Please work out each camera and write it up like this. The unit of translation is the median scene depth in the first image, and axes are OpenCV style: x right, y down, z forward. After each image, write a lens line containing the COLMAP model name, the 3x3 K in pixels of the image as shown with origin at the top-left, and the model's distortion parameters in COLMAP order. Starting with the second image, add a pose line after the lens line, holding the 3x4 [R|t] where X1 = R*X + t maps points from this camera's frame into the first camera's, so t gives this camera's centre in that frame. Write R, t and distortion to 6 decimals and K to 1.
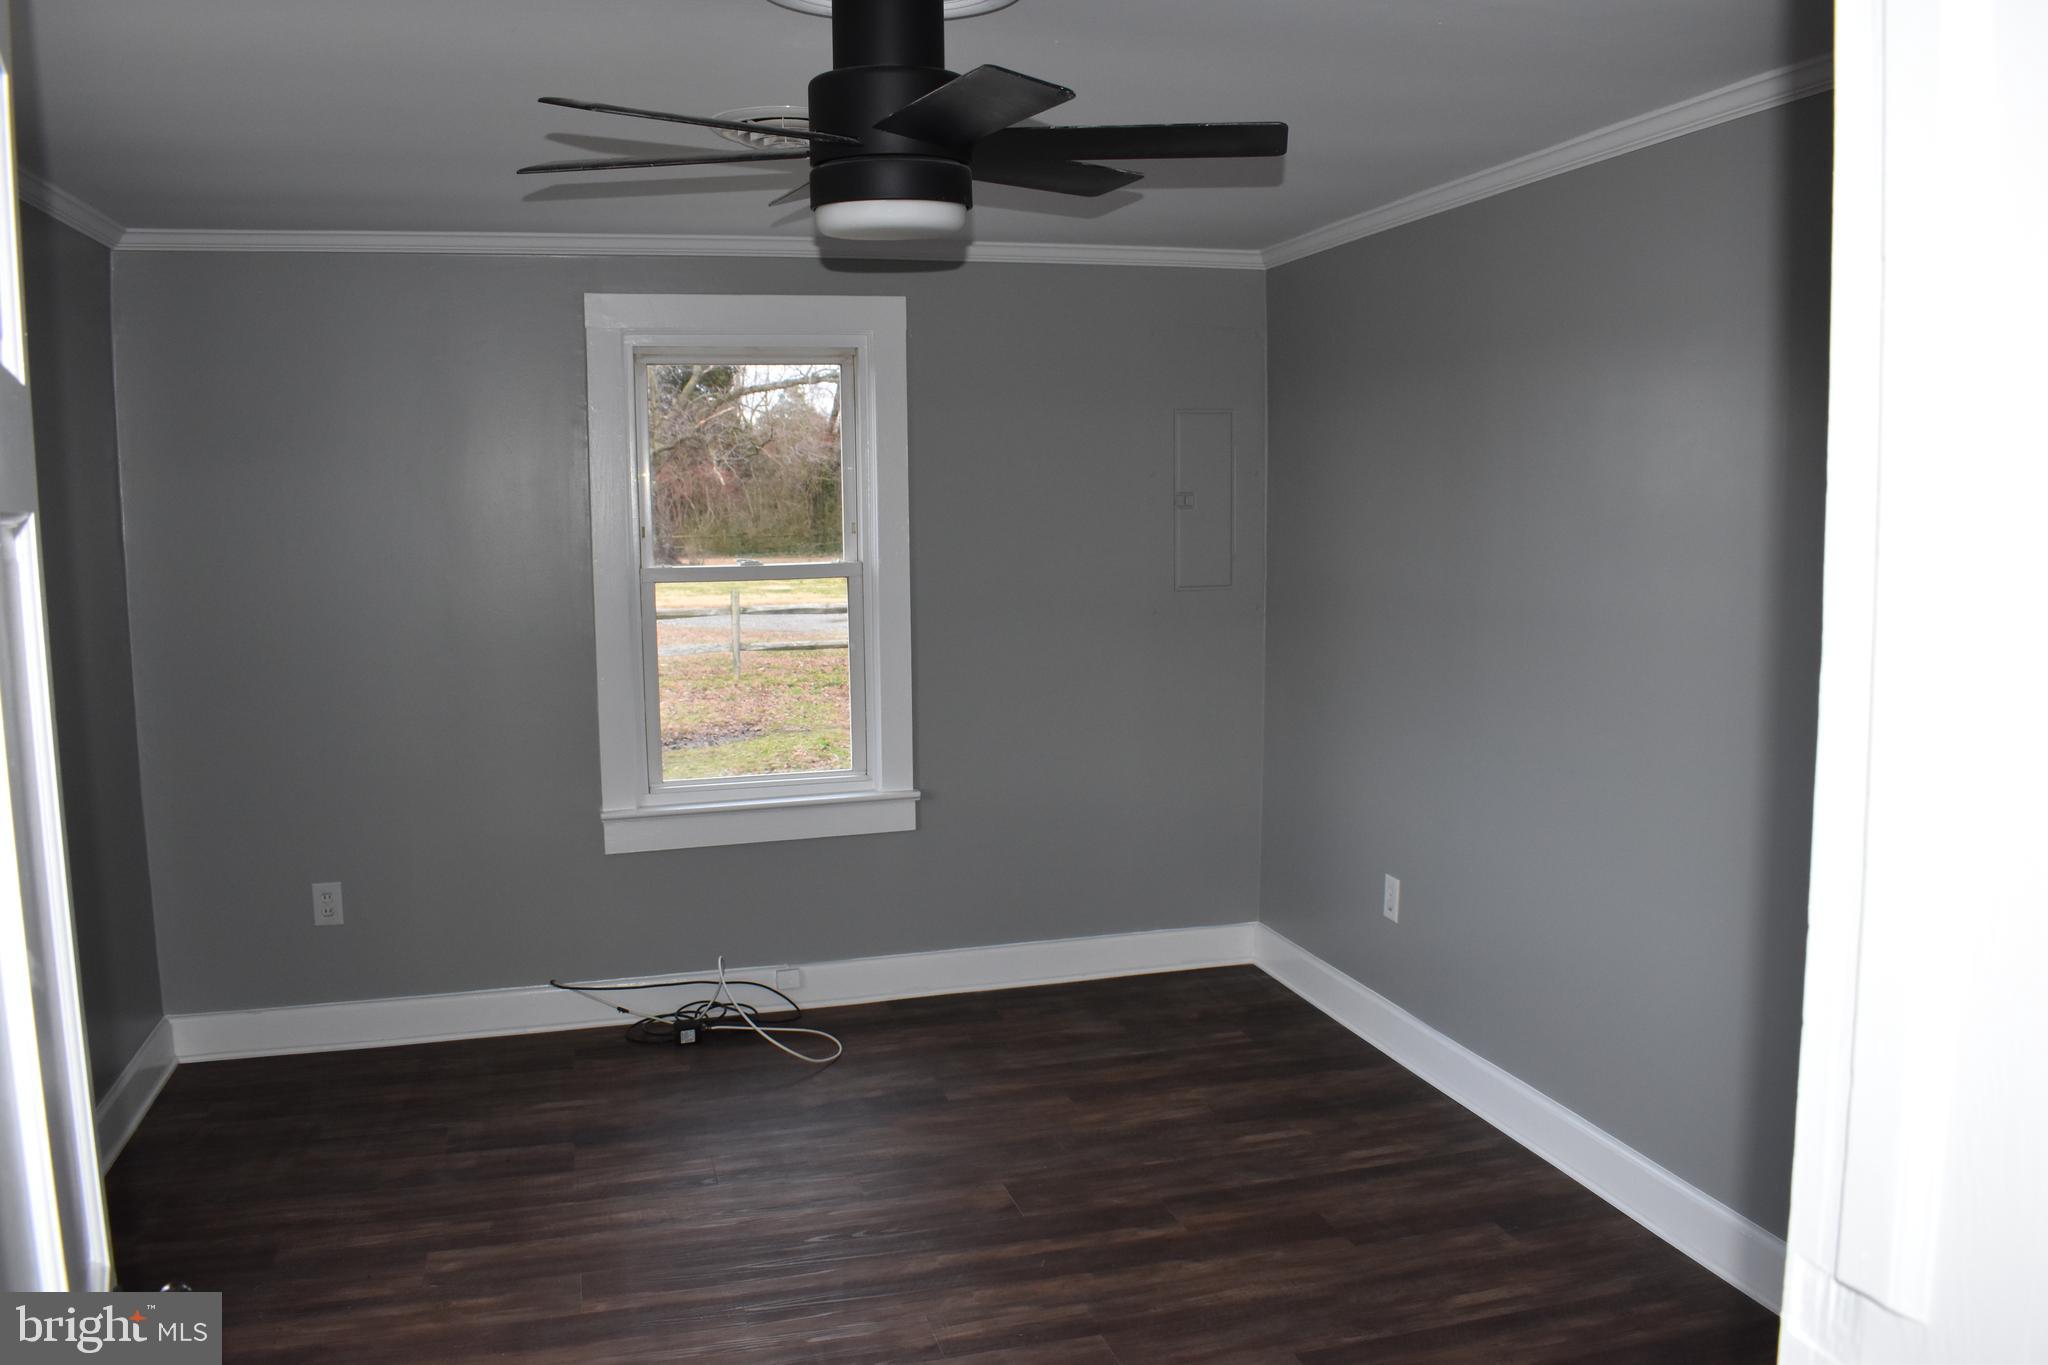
lens RADIAL K [[1597.6, 0, 1007.1], [0, 1597.6, 681.8], [0, 0, 1]] dist [-0.093174, 0.017873]
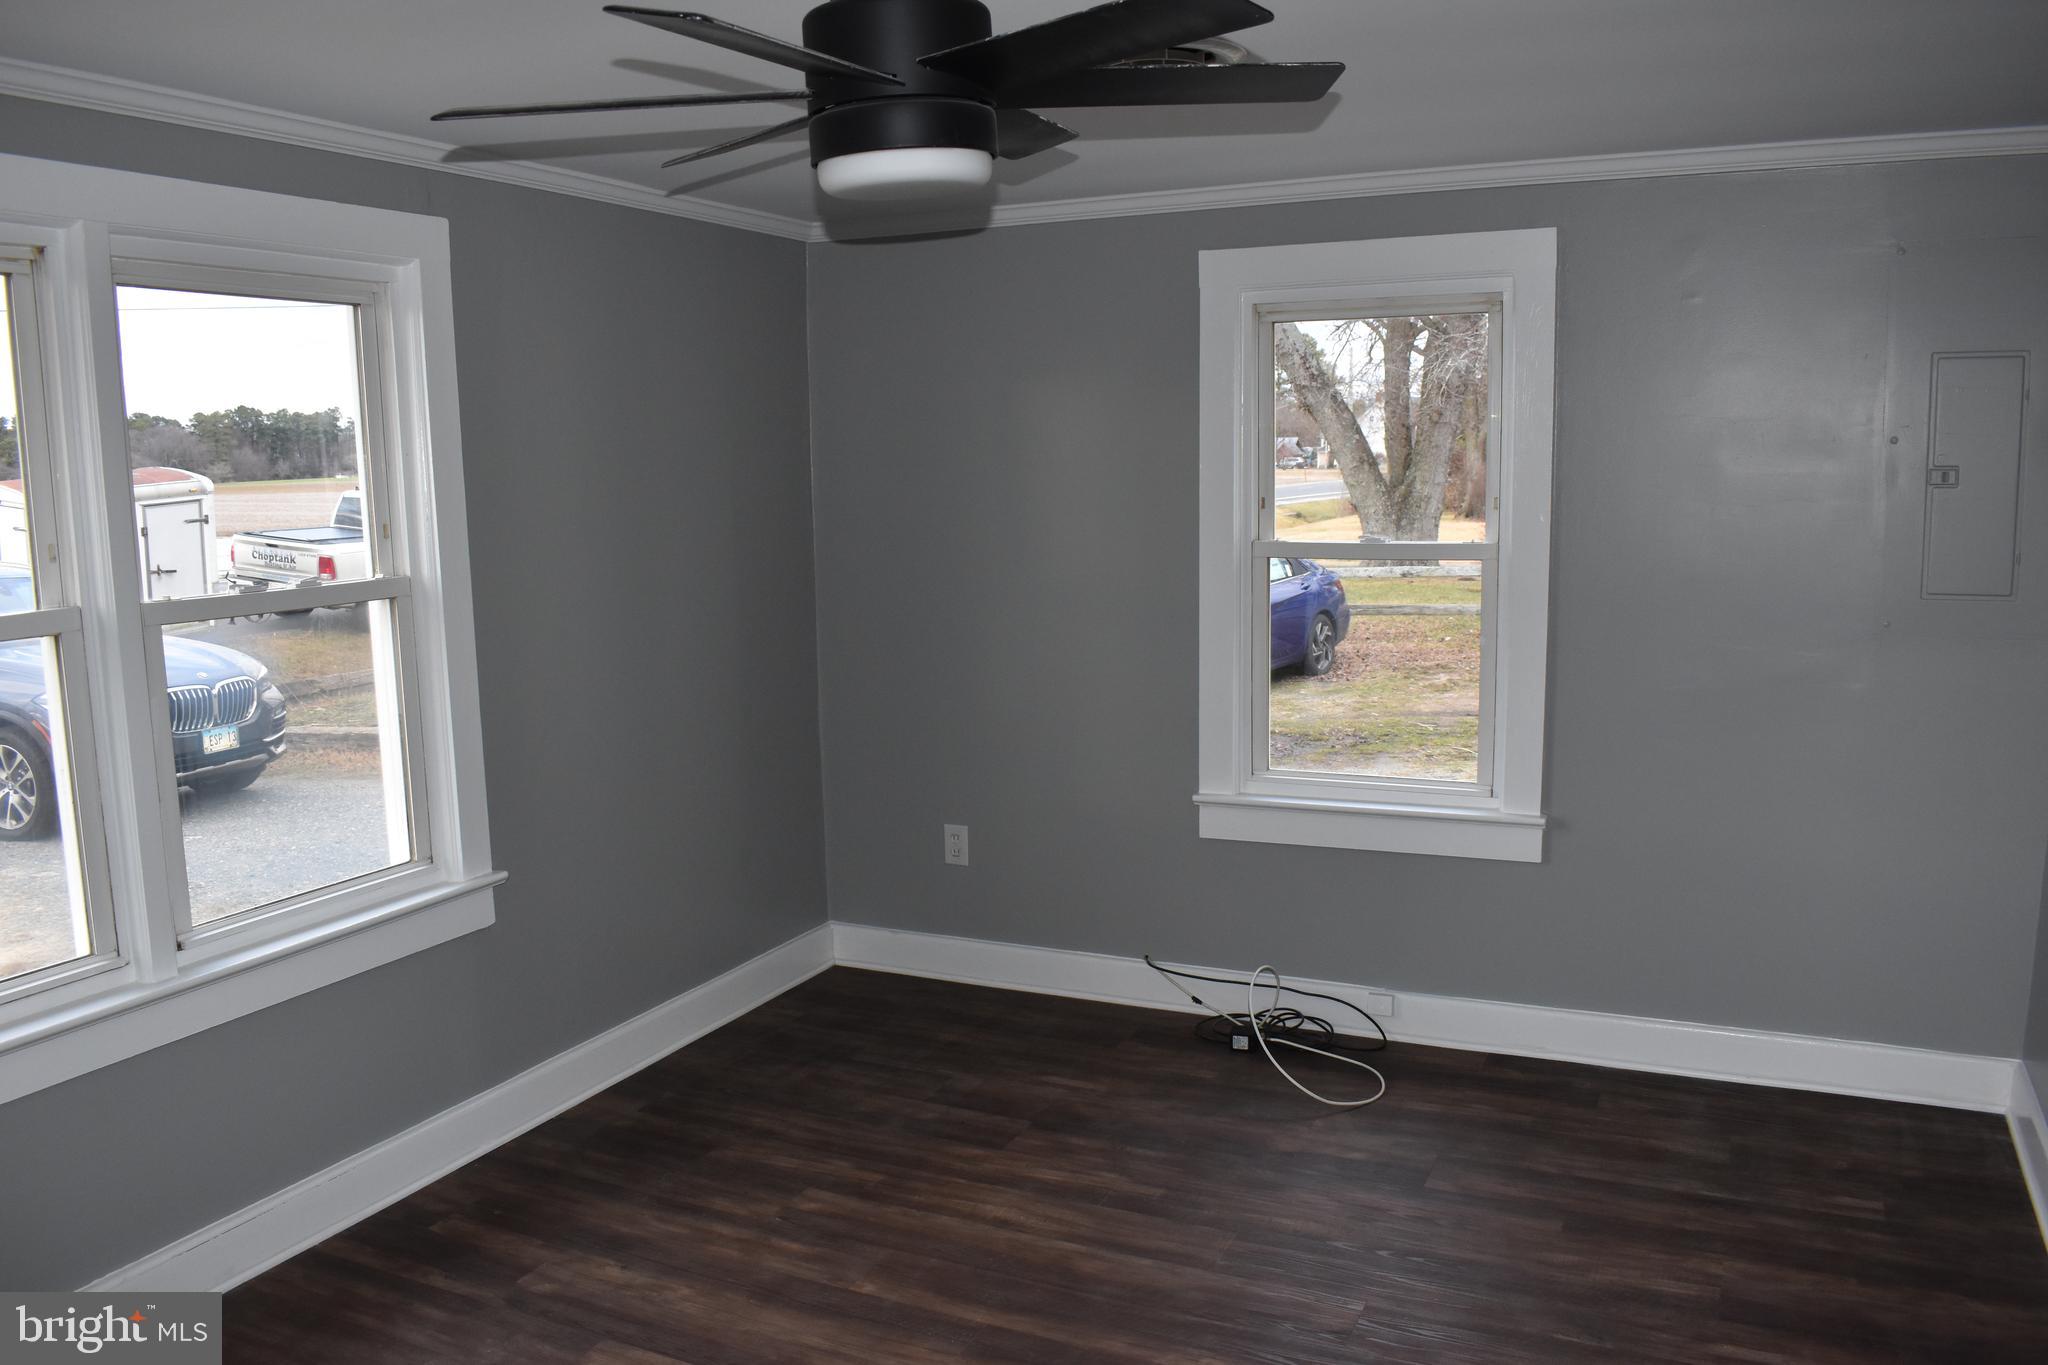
lens RADIAL K [[1597.6, 0, 1022.5], [0, 1597.6, 680.6], [0, 0, 1]] dist [-0.093174, 0.017873]
pose [[0.758584, 0.091146, -0.645168, 0.295087], [-0.070166, 0.995837, 0.058186, -0.036368], [0.647786, 0.001130, 0.761822, 0.204522]]
